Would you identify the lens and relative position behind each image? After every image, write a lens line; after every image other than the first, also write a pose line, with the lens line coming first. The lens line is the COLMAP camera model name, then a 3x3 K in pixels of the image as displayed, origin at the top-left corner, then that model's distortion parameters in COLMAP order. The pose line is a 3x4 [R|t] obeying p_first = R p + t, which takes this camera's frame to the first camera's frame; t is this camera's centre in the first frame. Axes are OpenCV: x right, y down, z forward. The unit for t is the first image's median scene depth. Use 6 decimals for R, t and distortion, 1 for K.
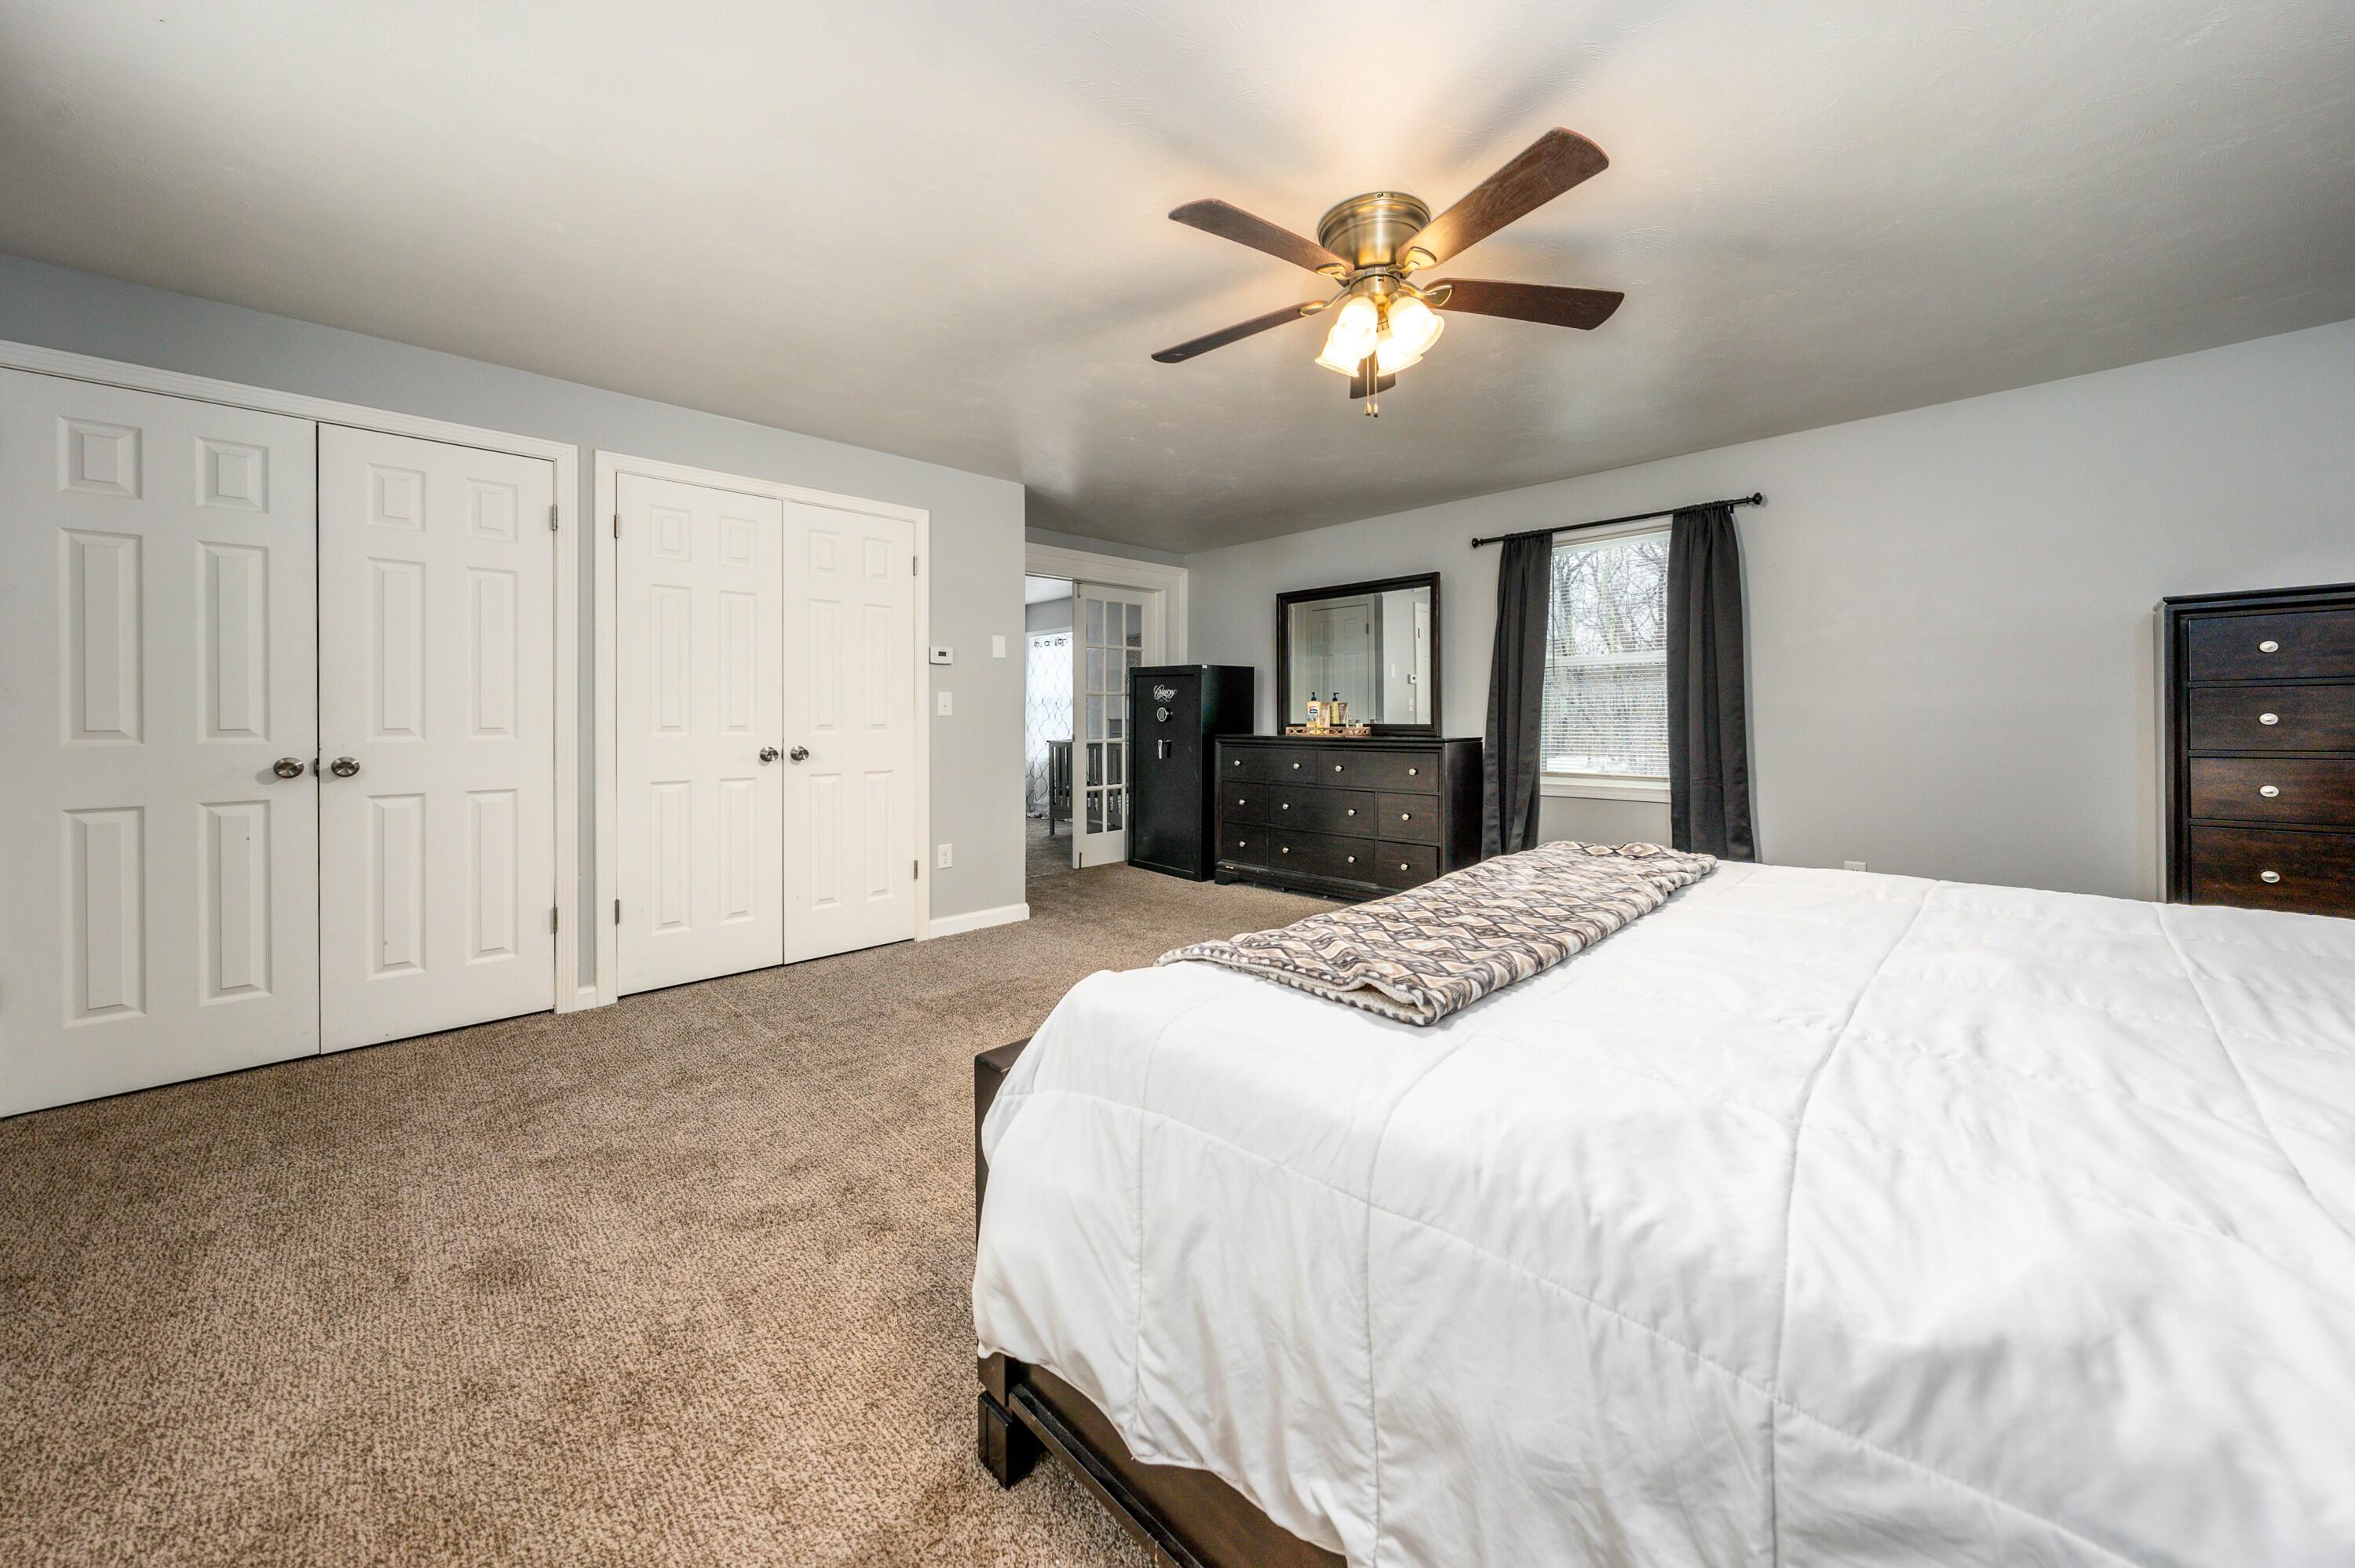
lens RADIAL K [[838.8, 0, 1173.5], [0, 838.8, 722.8], [0, 0, 1]] dist [-0.001242, -0.000067]
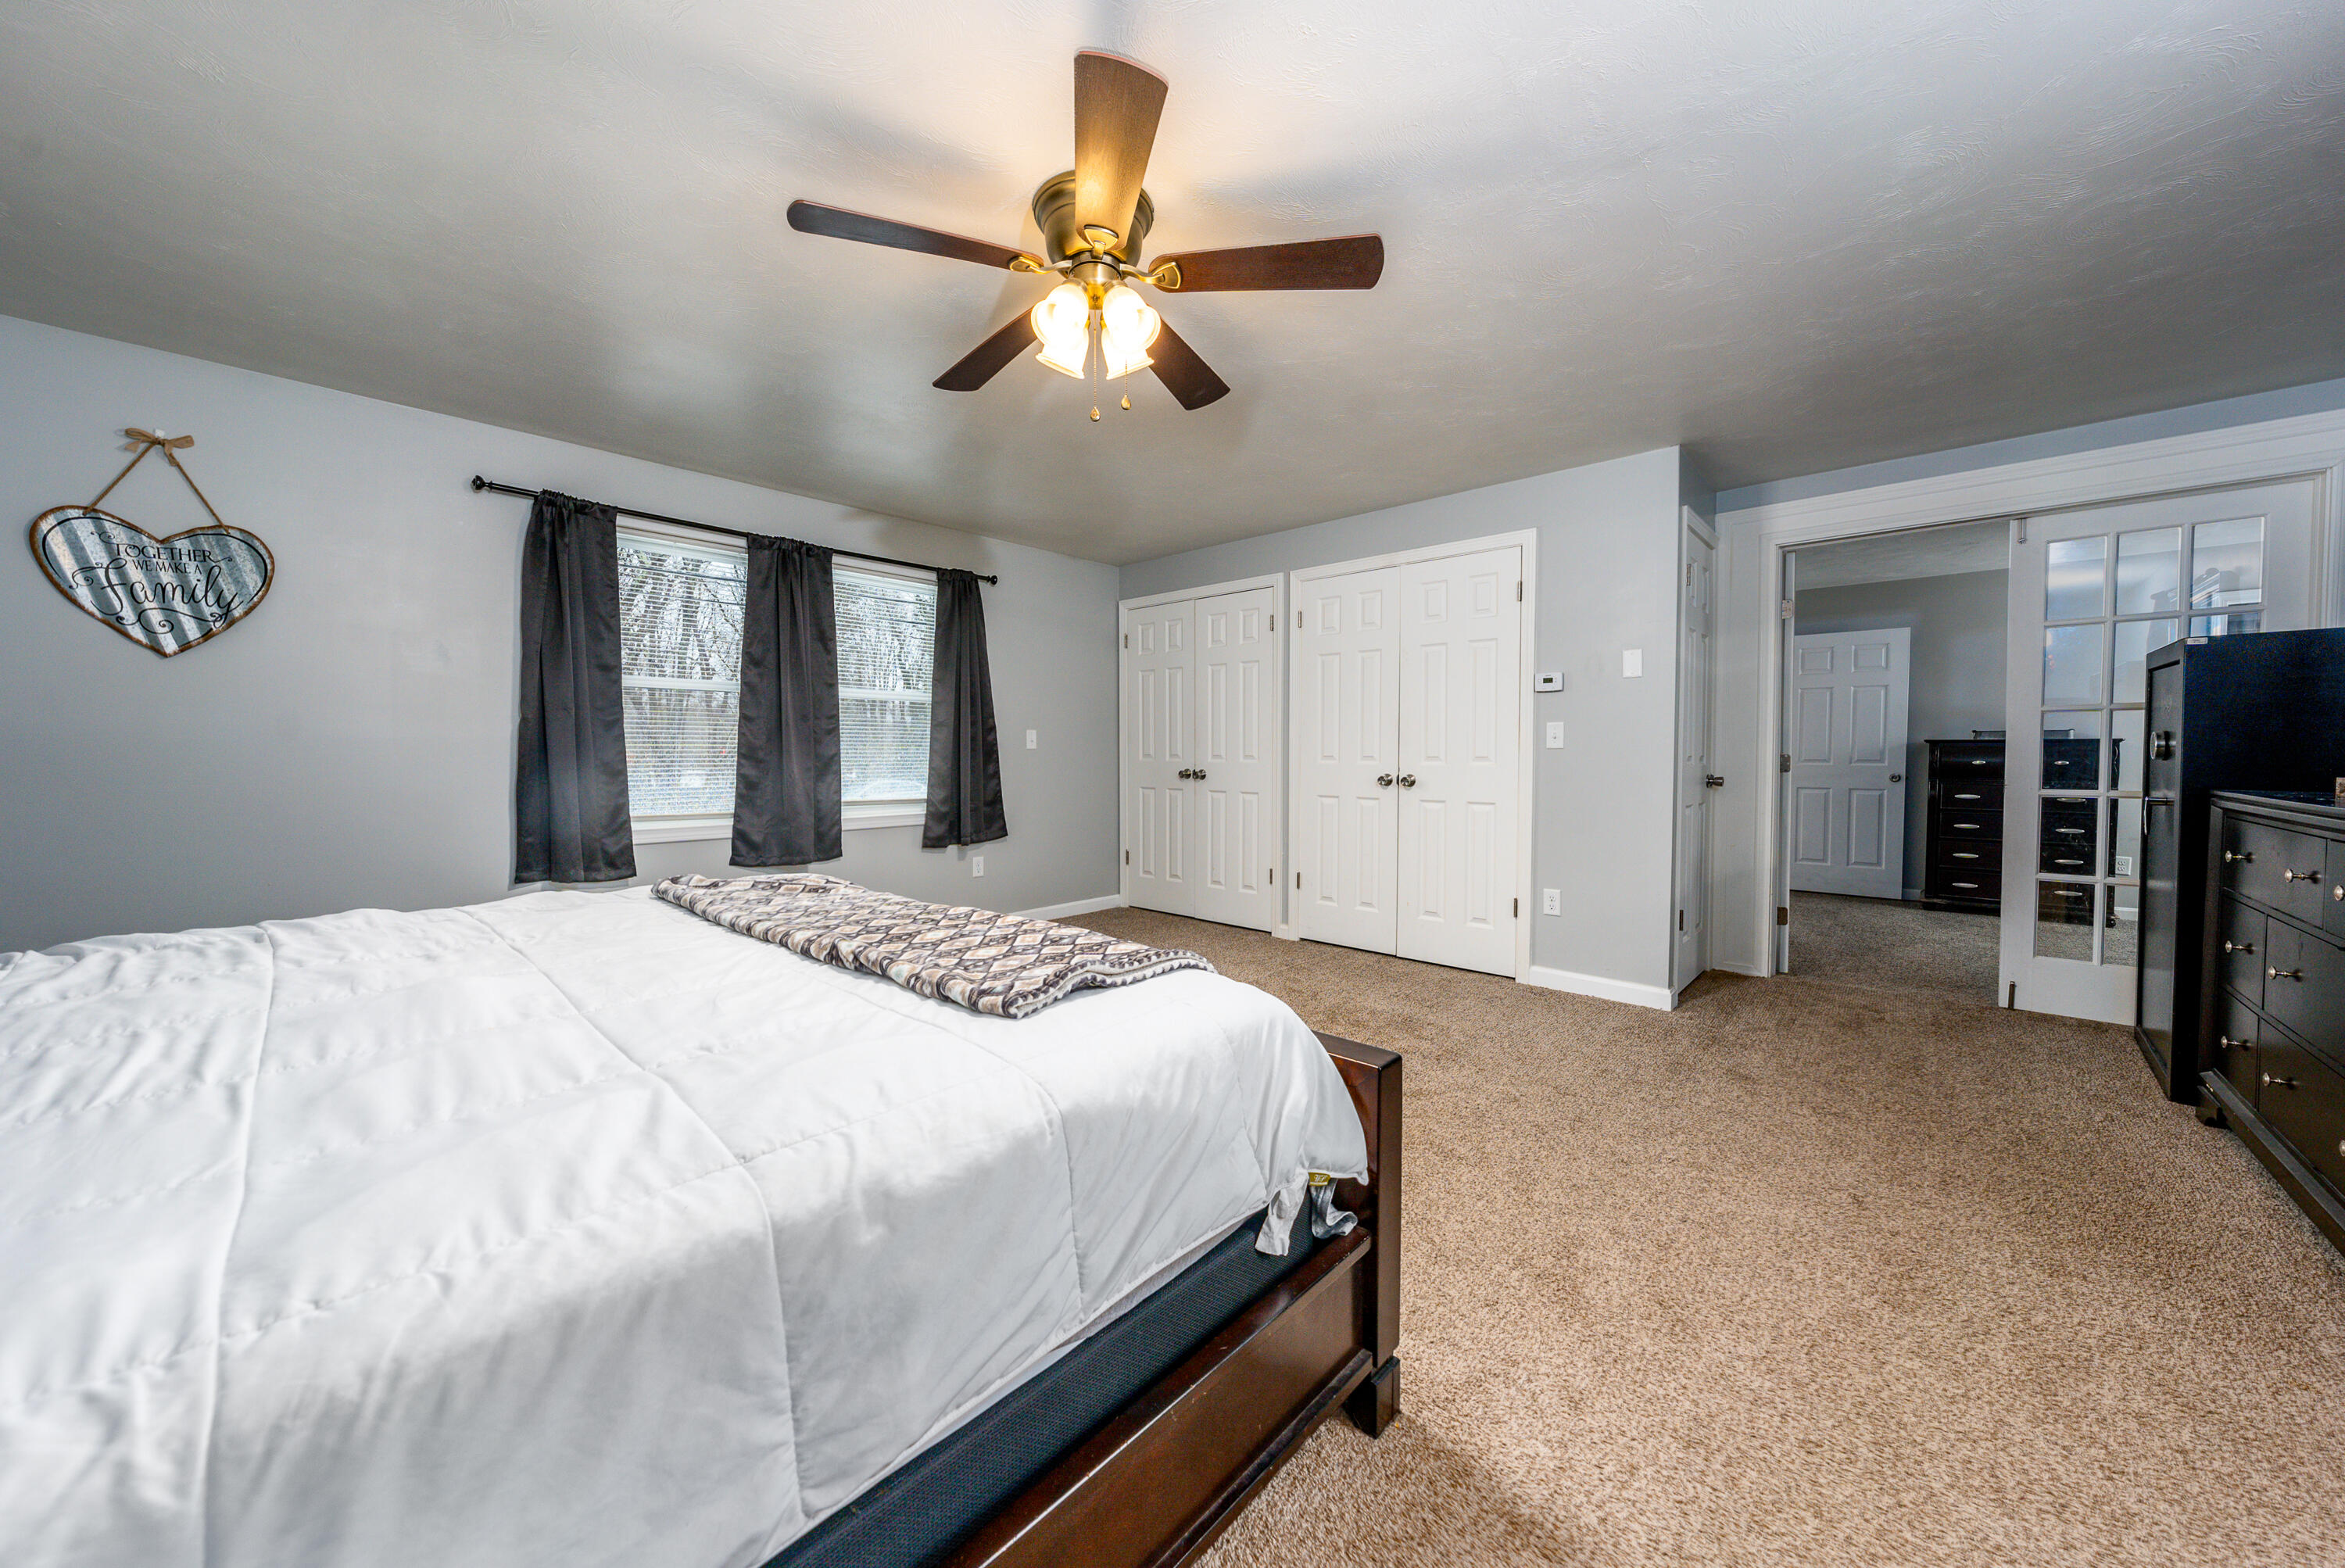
lens RADIAL K [[819.5, 0, 1191.6], [0, 819.5, 780.3], [0, 0, 1]] dist [-0.000641, 0.000093]
pose [[0.066457, 0.038647, -0.997041, 0.665854], [-0.007143, 0.999242, 0.038256, -0.005328], [0.997764, 0.004580, 0.066683, 0.623536]]
